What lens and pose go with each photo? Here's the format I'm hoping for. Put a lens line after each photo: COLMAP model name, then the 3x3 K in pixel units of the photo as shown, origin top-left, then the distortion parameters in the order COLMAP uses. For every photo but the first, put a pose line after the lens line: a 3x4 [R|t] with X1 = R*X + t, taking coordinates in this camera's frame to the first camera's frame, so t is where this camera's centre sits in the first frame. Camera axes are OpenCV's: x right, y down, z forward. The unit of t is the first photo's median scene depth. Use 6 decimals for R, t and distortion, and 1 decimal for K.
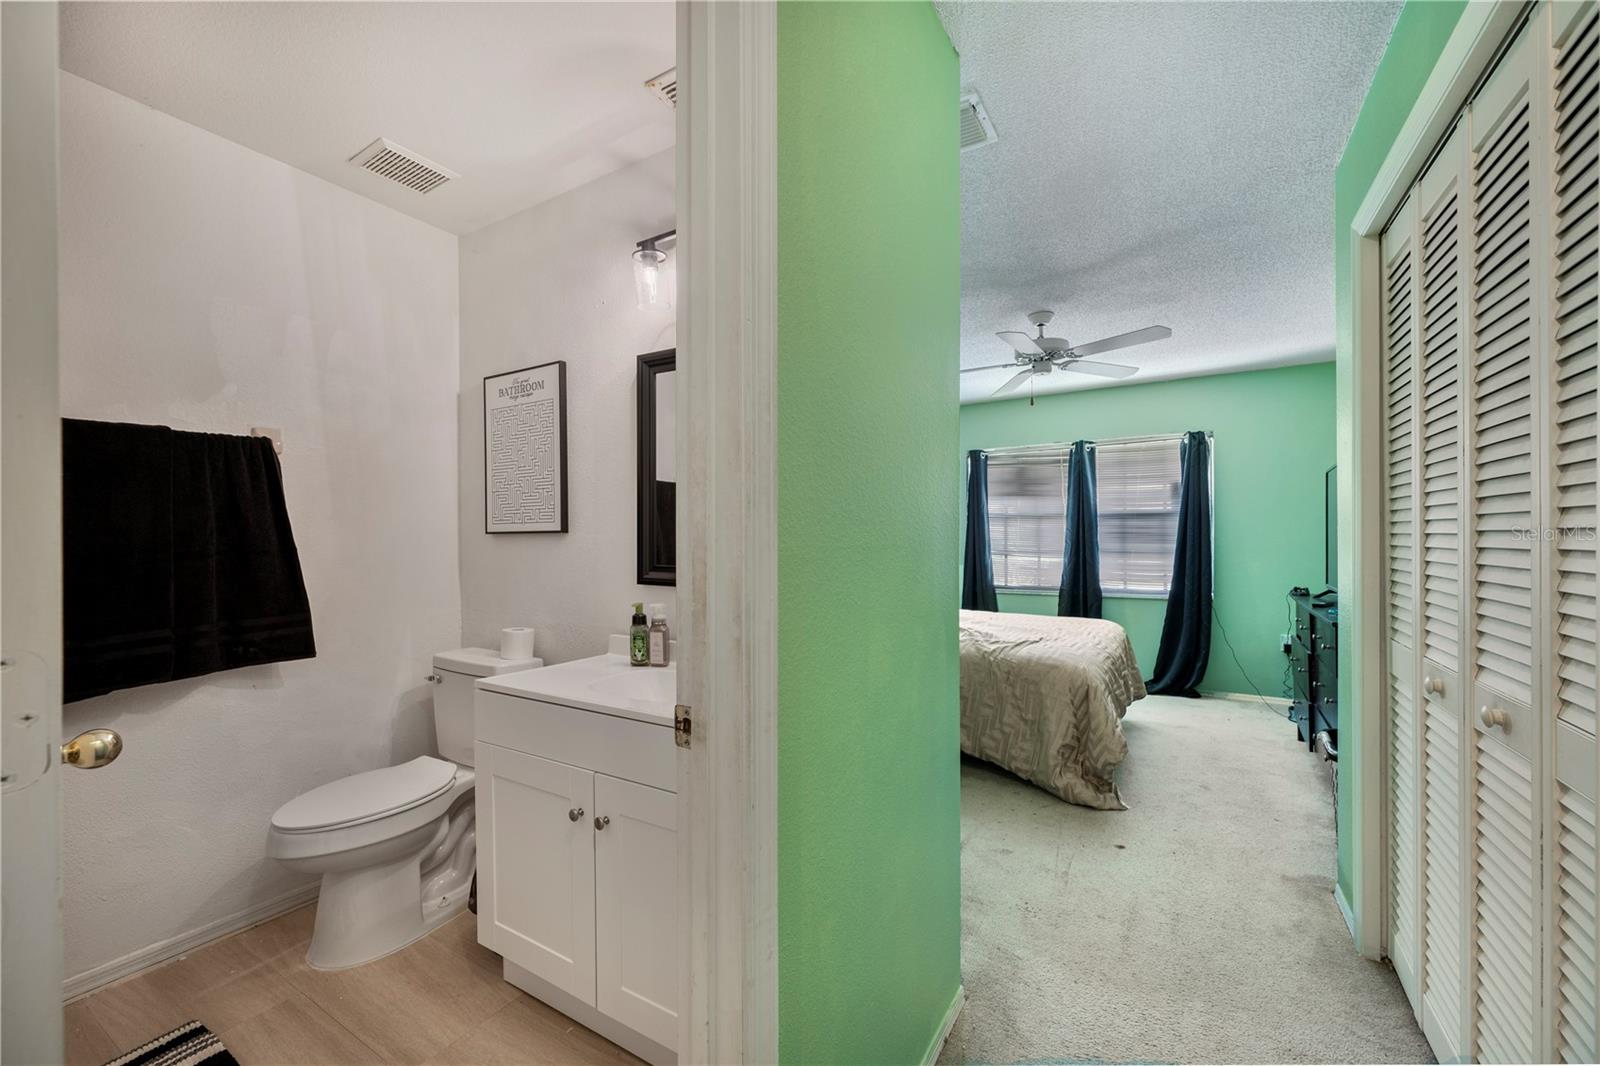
lens RADIAL K [[630.0, 0, 801.8], [0, 630.0, 531.2], [0, 0, 1]] dist [-0.005498, 0.000327]
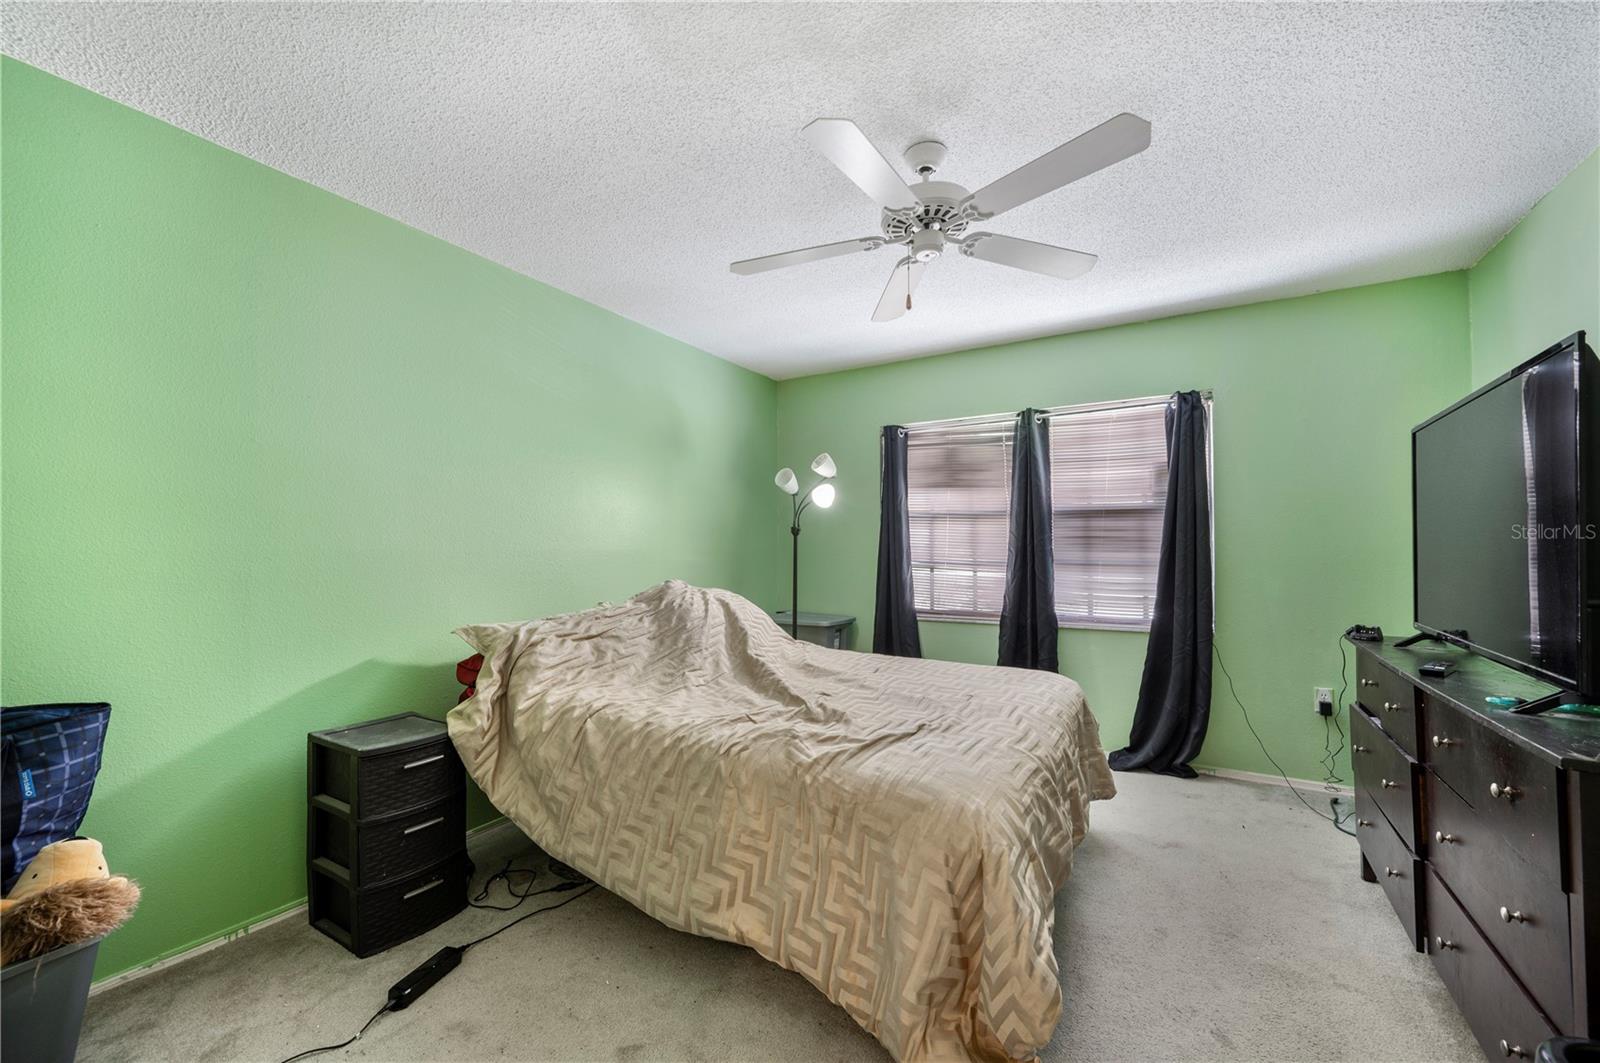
lens RADIAL K [[640.9, 0, 796.7], [0, 640.9, 532.4], [0, 0, 1]] dist [-0.005702, 0.000313]
pose [[0.999753, -0.000380, 0.022209, 0.145774], [0.000598, 0.999952, -0.009783, 0.003641], [-0.022205, 0.009793, 0.999705, 0.248021]]
